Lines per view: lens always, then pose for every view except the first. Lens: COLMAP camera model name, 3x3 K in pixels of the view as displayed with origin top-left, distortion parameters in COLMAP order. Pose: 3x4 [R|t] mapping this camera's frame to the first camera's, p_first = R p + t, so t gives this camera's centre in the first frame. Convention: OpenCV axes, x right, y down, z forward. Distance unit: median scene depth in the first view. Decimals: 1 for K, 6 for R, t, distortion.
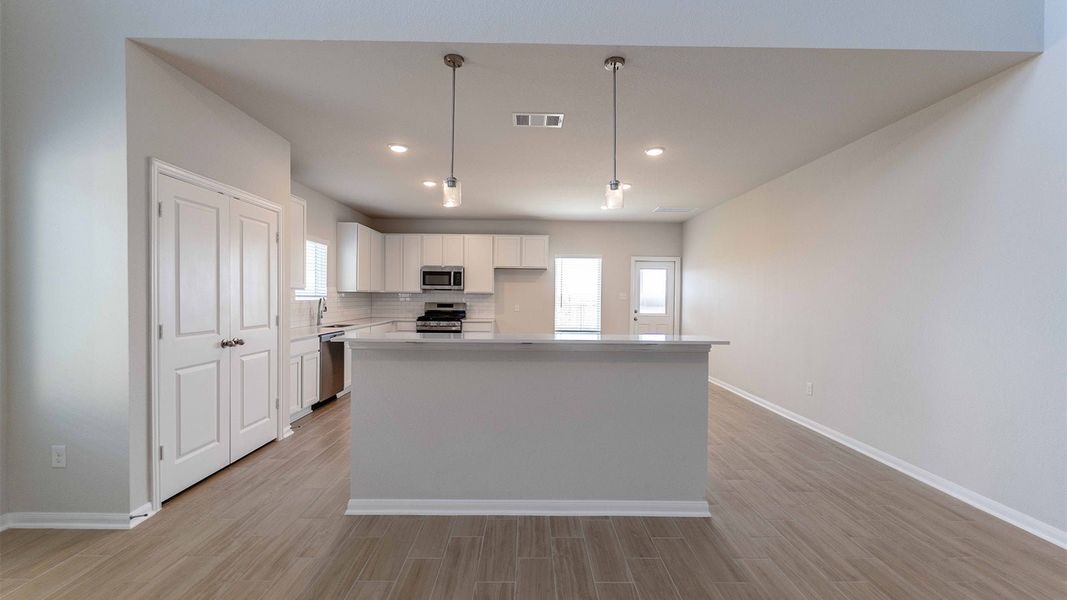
lens RADIAL K [[427.0, 0, 531.5], [0, 427.0, 304.4], [0, 0, 1]] dist [0.000070, -0.000050]
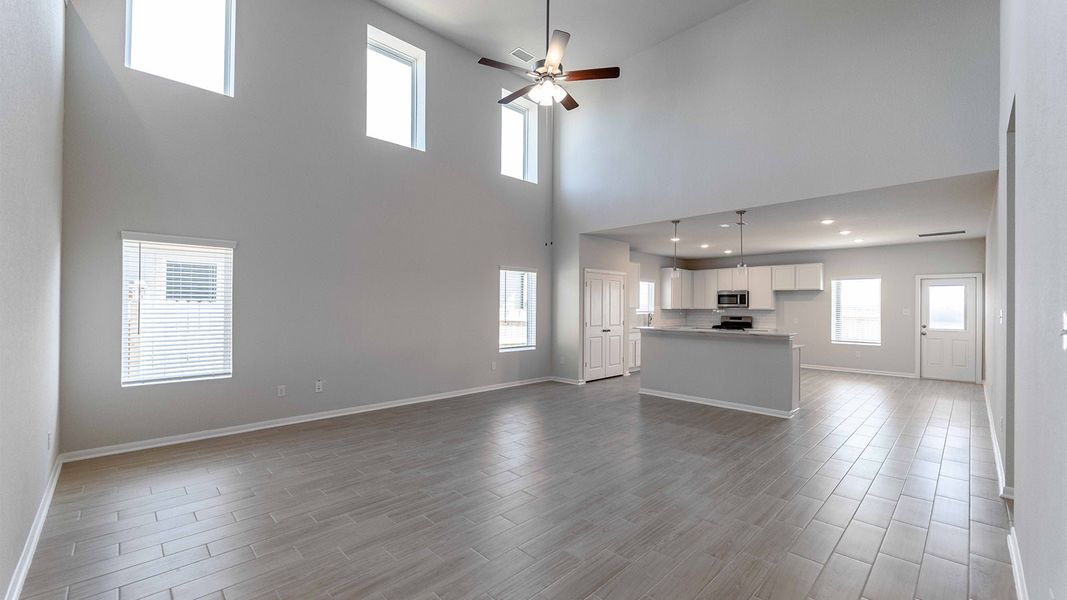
lens RADIAL K [[427.0, 0, 531.5], [0, 427.0, 304.4], [0, 0, 1]] dist [0.000070, -0.000050]
pose [[0.694813, -0.010244, -0.719118, 0.351516], [-0.012883, 0.999561, -0.026686, 0.002946], [0.719076, 0.027806, 0.694375, -0.468513]]
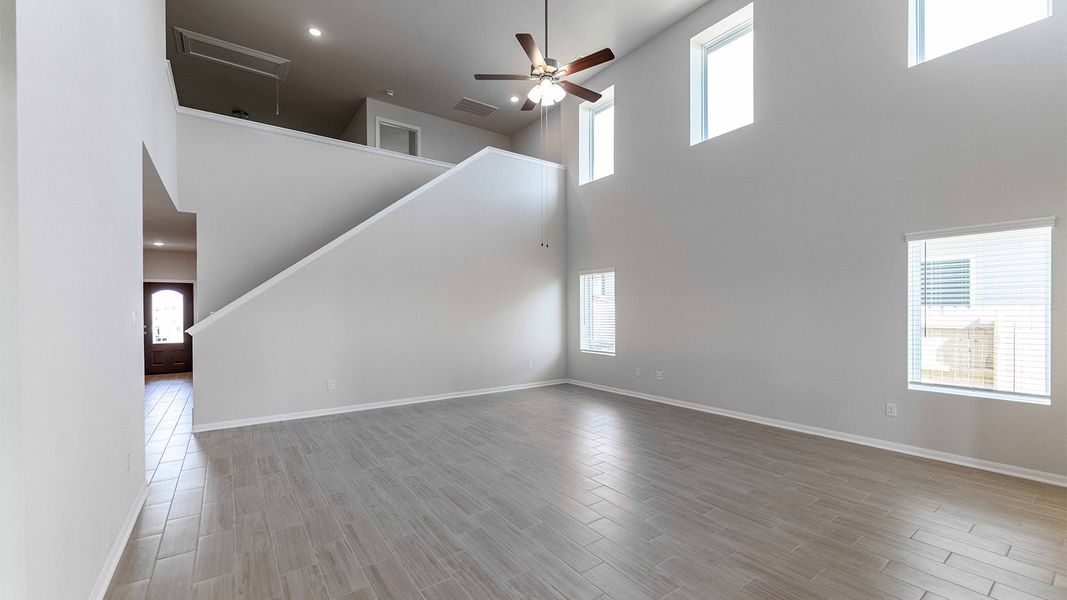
lens RADIAL K [[429.0, 0, 534.3], [0, 429.0, 312.2], [0, 0, 1]] dist [-0.000213, -0.000108]
pose [[-0.815476, -0.002106, -0.578786, 0.305056], [-0.013495, 0.999791, 0.015375, -0.011542], [0.578633, 0.020348, -0.815334, 0.296964]]
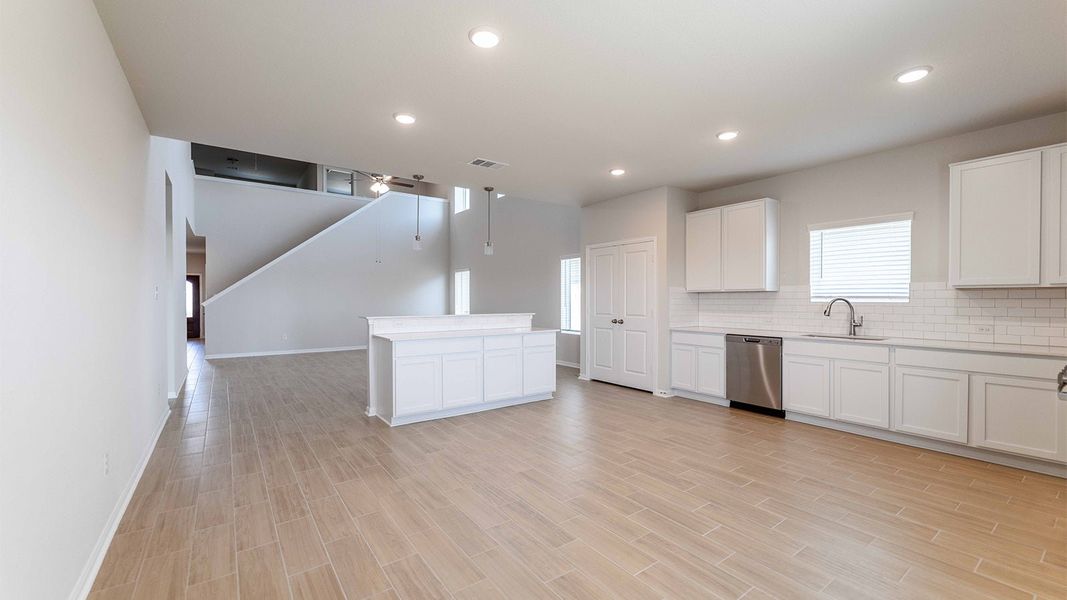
lens RADIAL K [[436.6, 0, 542.8], [0, 436.6, 298.9], [0, 0, 1]] dist [0.000573, 0.000107]
pose [[-0.806757, -0.007911, -0.590830, 0.309369], [-0.017918, 0.999778, 0.011079, -0.011493], [0.590612, 0.019525, -0.806720, 1.000752]]
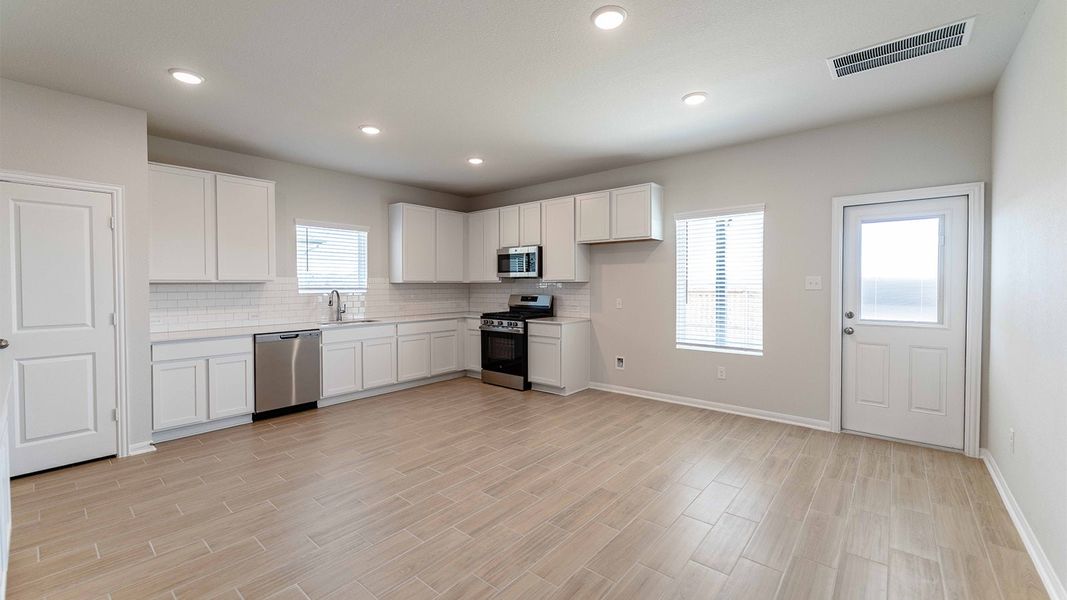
lens RADIAL K [[426.8, 0, 532.8], [0, 426.8, 293.1], [0, 0, 1]] dist [-0.000221, 0.000065]
pose [[0.758654, 0.000183, -0.651494, 0.303944], [-0.000268, 1.000000, -0.000031, -0.007435], [0.651494, 0.000198, 0.758654, 0.447302]]
